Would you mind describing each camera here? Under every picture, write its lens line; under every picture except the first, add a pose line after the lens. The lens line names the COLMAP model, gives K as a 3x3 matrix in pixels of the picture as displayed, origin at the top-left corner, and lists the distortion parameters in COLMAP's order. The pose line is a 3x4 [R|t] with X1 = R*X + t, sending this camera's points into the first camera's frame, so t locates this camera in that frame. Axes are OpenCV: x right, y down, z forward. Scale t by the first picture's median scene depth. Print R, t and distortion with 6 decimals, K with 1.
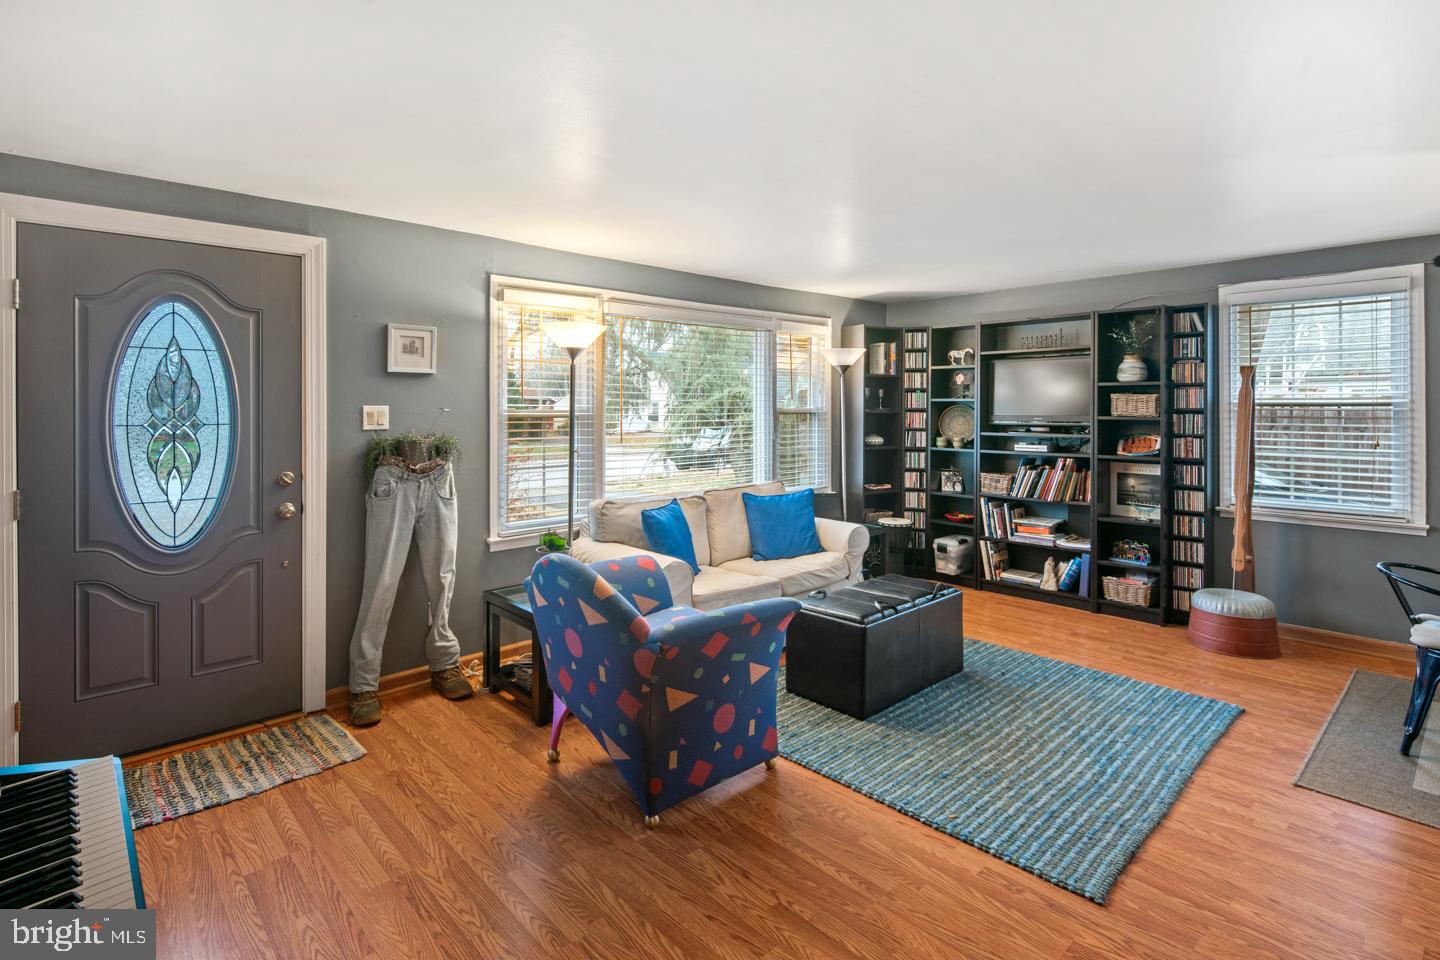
lens RADIAL K [[707.8, 0, 717.3], [0, 707.8, 406.0], [0, 0, 1]] dist [0.002267, -0.000911]
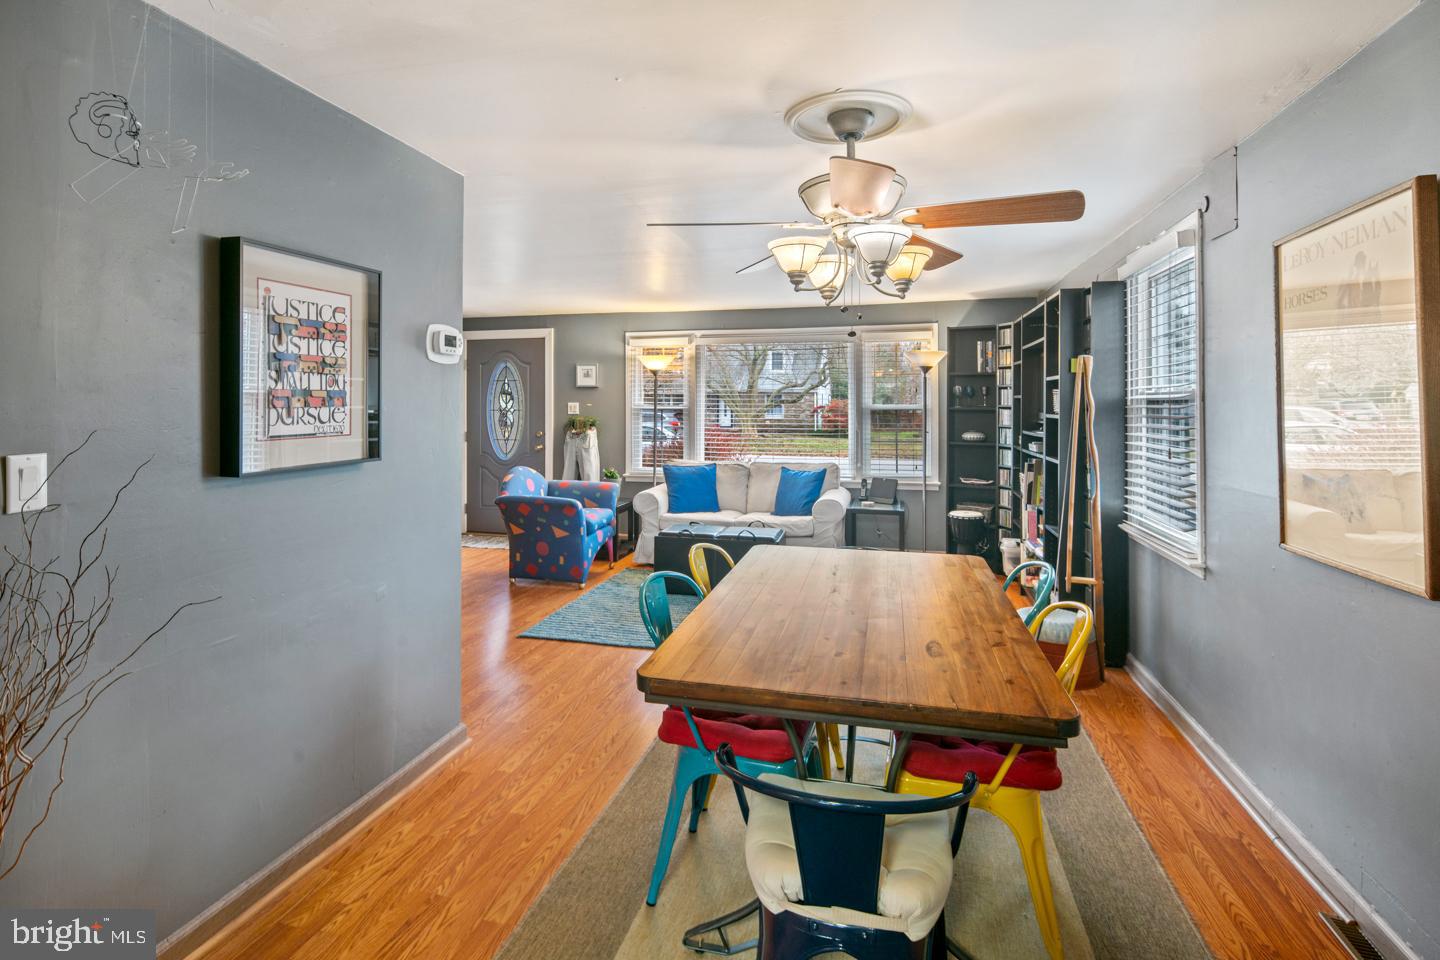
lens RADIAL K [[707.4, 0, 695.2], [0, 707.4, 409.2], [0, 0, 1]] dist [0.002689, -0.001075]
pose [[0.522151, 0.004608, -0.852841, 1.644042], [-0.002819, 0.999989, 0.003676, 0.010798], [0.852848, 0.000485, 0.522158, 0.217857]]
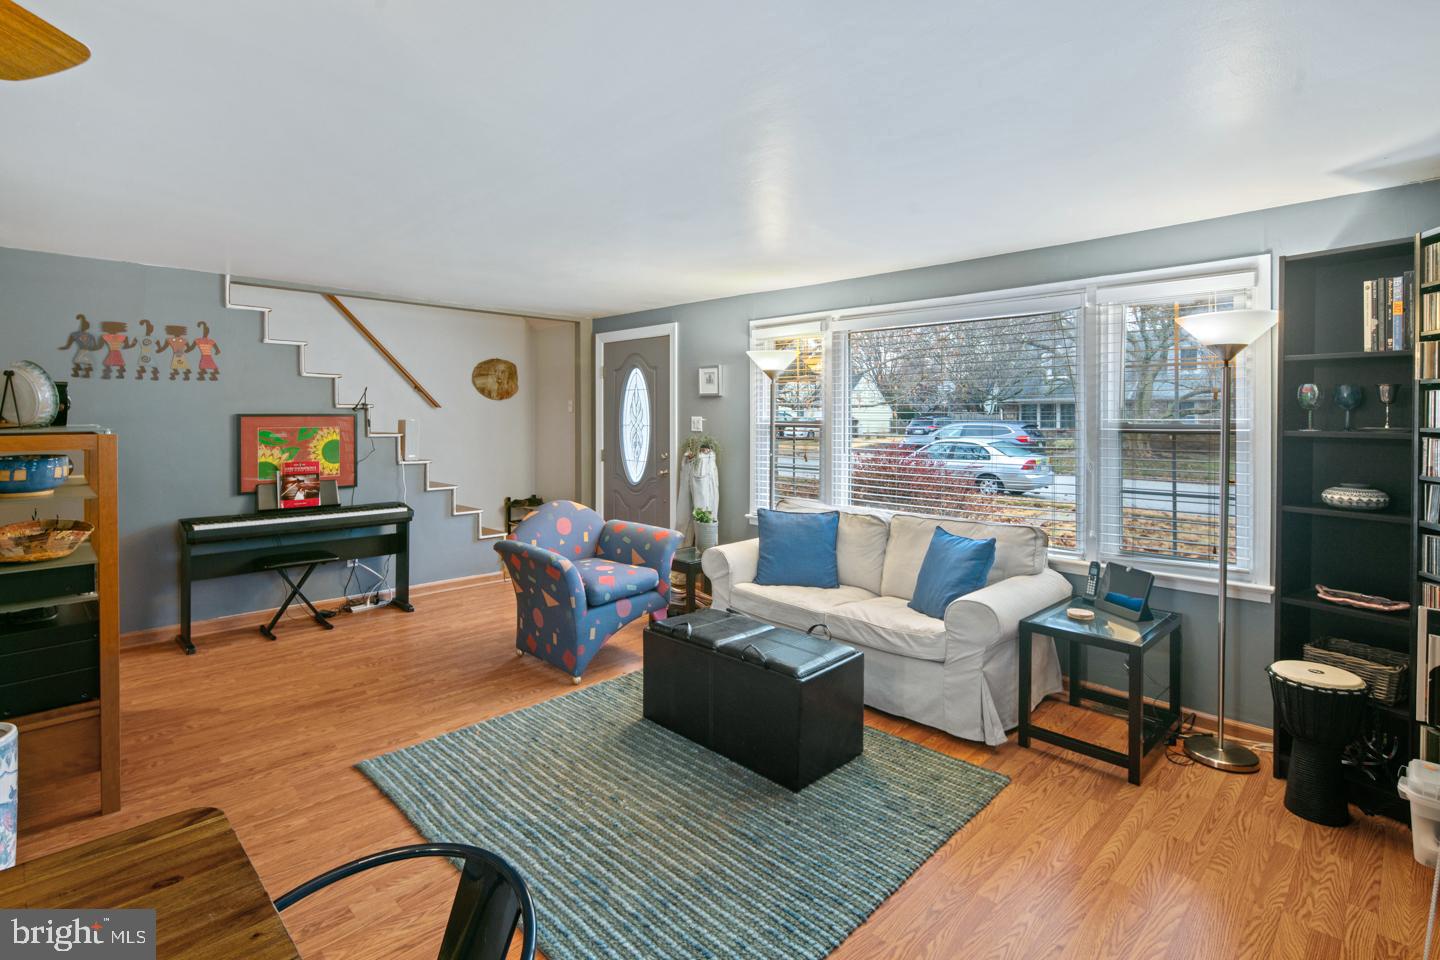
lens RADIAL K [[705.3, 0, 692.6], [0, 705.3, 412.2], [0, 0, 1]] dist [0.004629, -0.003866]
pose [[0.011177, -0.004581, -0.999927, 1.246264], [-0.005577, 0.999974, -0.004644, -0.003585], [0.999922, 0.005629, 0.011152, 1.048890]]
